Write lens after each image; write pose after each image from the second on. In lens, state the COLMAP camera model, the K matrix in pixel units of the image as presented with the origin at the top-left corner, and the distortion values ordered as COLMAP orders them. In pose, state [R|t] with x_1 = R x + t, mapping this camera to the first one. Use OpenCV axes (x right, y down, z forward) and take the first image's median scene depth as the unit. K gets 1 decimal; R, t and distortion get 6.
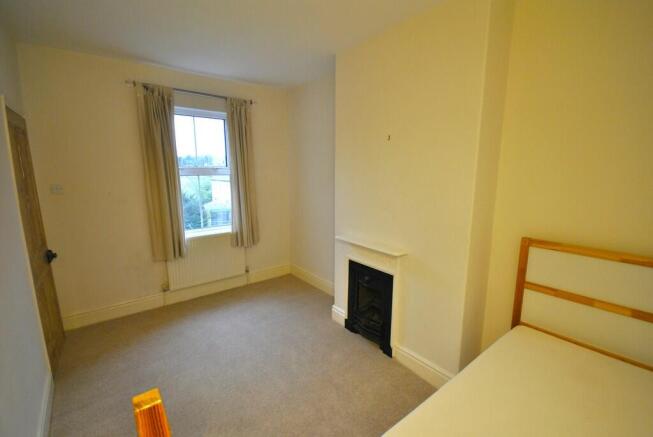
lens RADIAL K [[284.5, 0, 326.5], [0, 284.5, 218.5], [0, 0, 1]] dist [-0.025766, -0.000324]
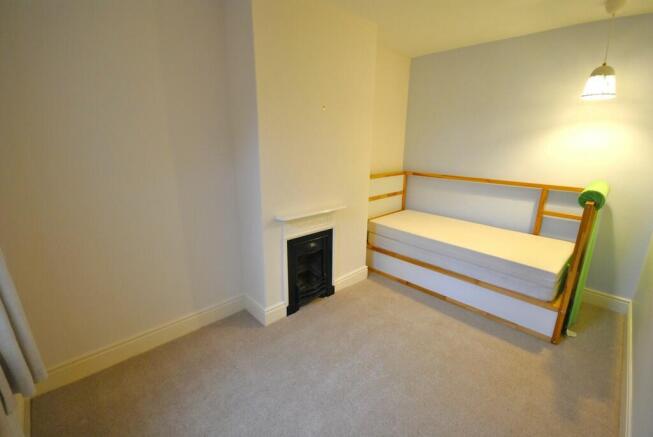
lens RADIAL K [[284.5, 0, 326.5], [0, 284.5, 218.5], [0, 0, 1]] dist [-0.025766, -0.000324]
pose [[-0.099237, -0.260377, 0.960394, -1.004997], [0.159182, 0.948574, 0.273621, -0.188723], [-0.982249, 0.180031, -0.052687, 1.195435]]
